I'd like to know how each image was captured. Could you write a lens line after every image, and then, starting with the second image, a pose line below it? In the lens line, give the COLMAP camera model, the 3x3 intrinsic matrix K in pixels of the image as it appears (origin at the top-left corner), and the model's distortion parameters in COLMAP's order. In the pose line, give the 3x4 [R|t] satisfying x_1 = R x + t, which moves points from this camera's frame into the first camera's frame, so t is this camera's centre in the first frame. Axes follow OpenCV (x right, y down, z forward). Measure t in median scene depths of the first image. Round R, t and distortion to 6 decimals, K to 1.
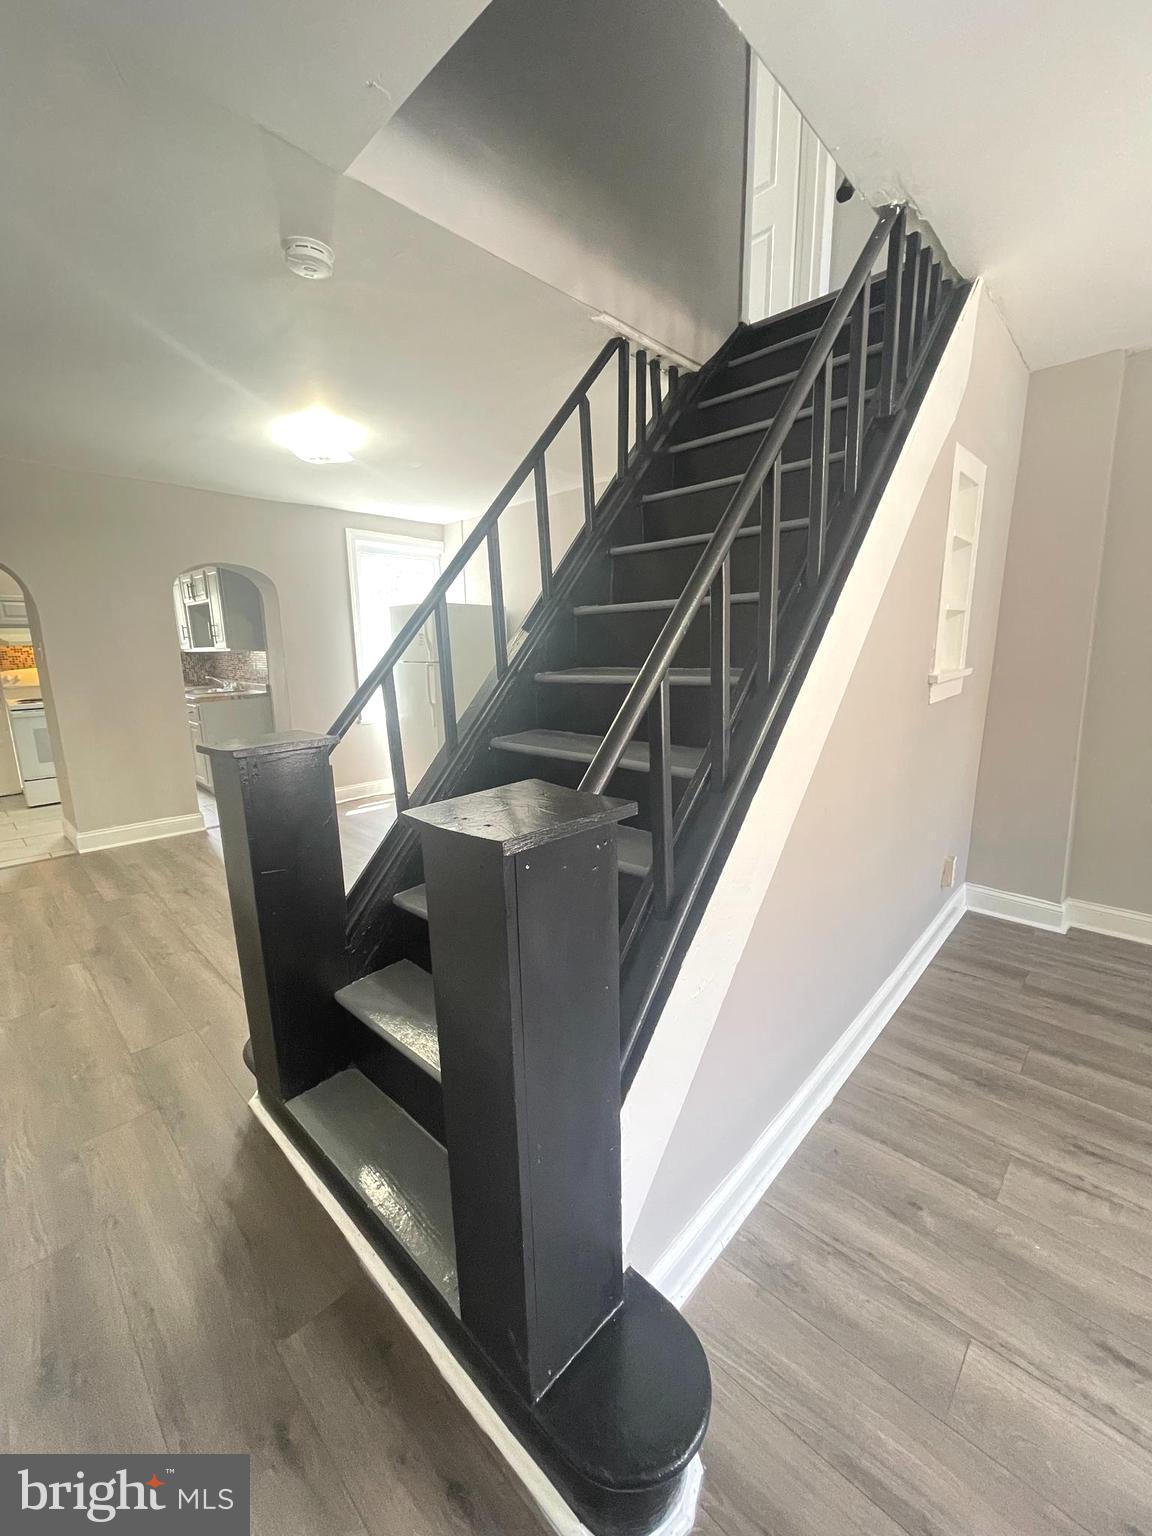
lens RADIAL K [[625.4, 0, 570.5], [0, 625.4, 773.6], [0, 0, 1]] dist [0.009206, 0.000025]
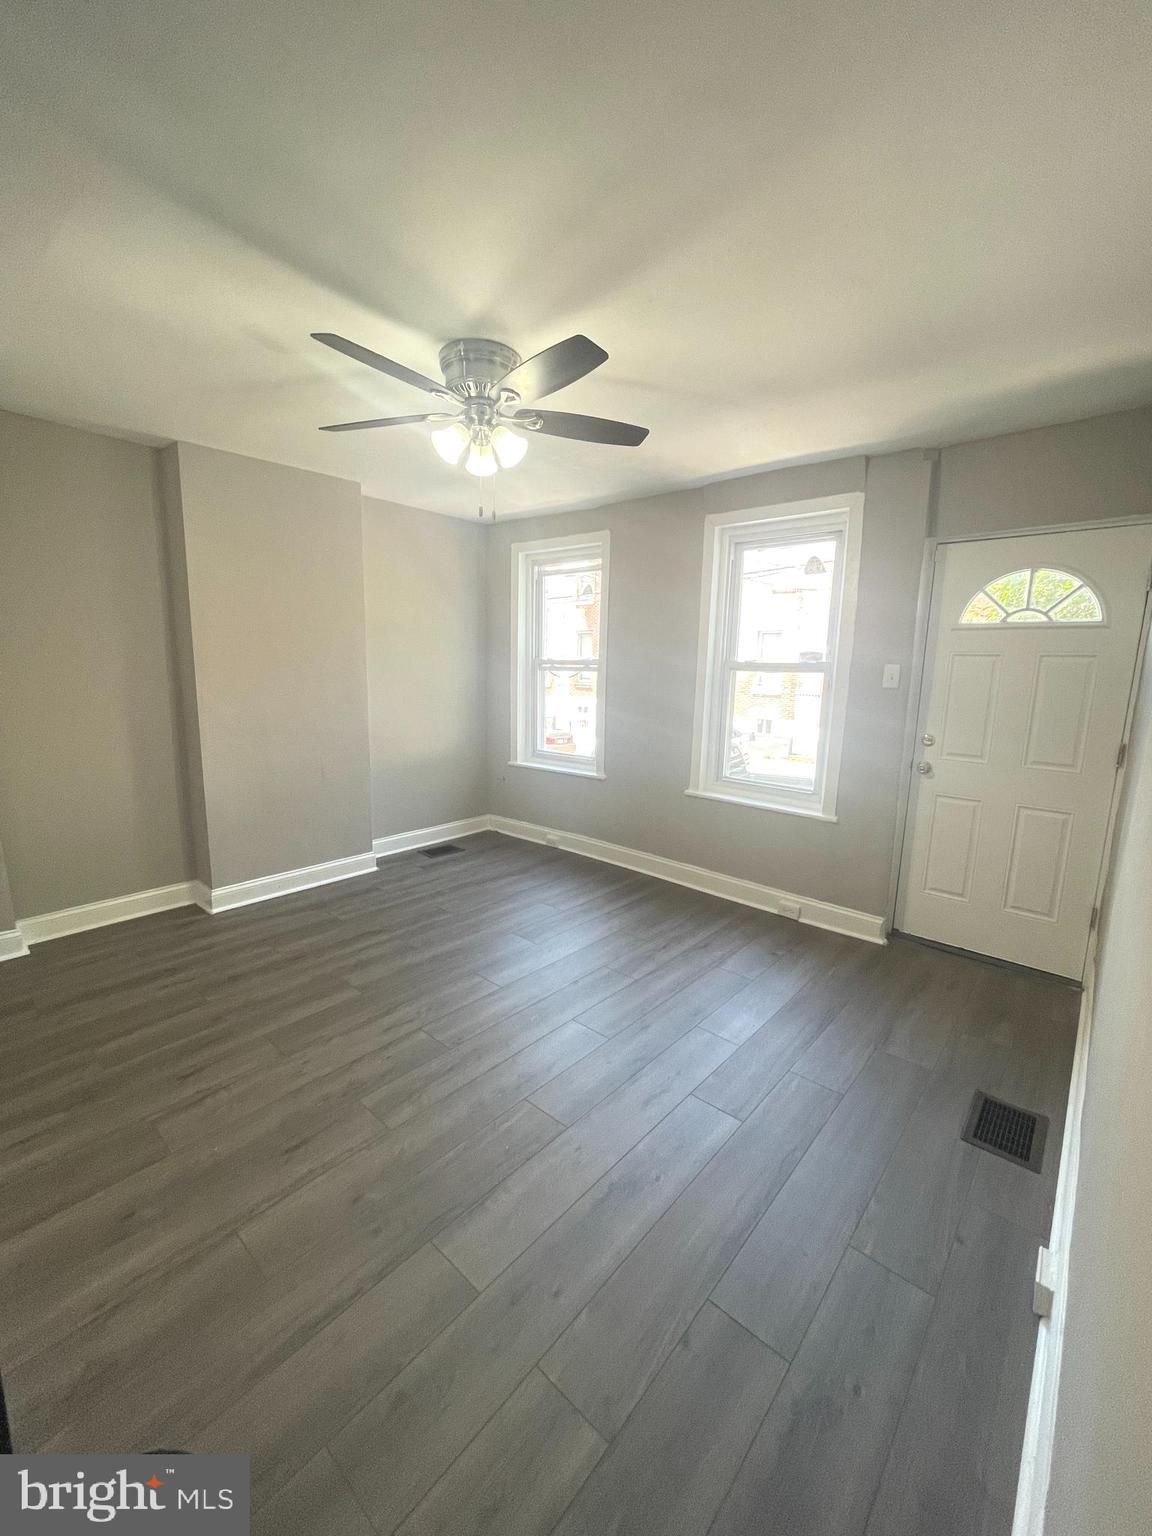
lens RADIAL K [[621.3, 0, 570.3], [0, 621.3, 763.0], [0, 0, 1]] dist [-0.001234, 0.000203]
pose [[-0.054236, -0.147807, 0.987528, -0.285764], [0.183882, 0.970591, 0.155371, -0.057893], [-0.981451, 0.190015, -0.025462, 0.100792]]
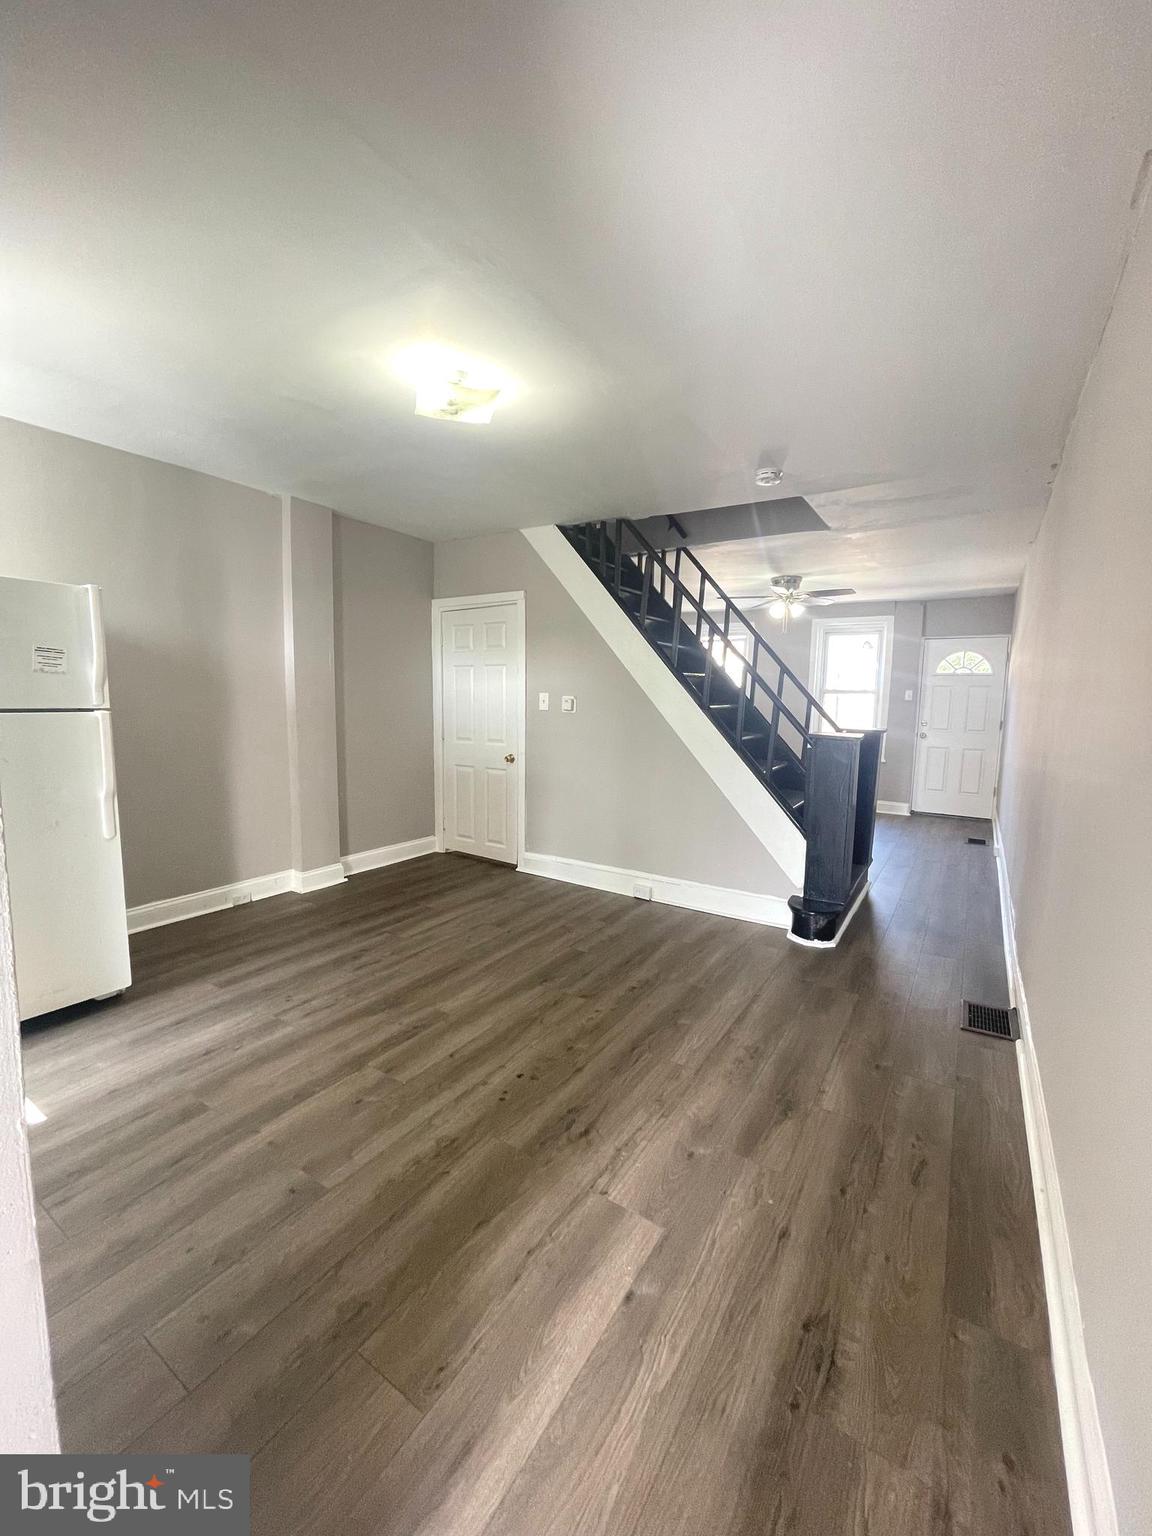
lens RADIAL K [[621.3, 0, 570.3], [0, 621.3, 763.0], [0, 0, 1]] dist [-0.001234, 0.000203]
pose [[-0.198481, -0.097015, 0.975291, -1.818956], [0.178791, 0.974808, 0.133352, -0.311736], [-0.963659, 0.200841, -0.176135, 1.733855]]
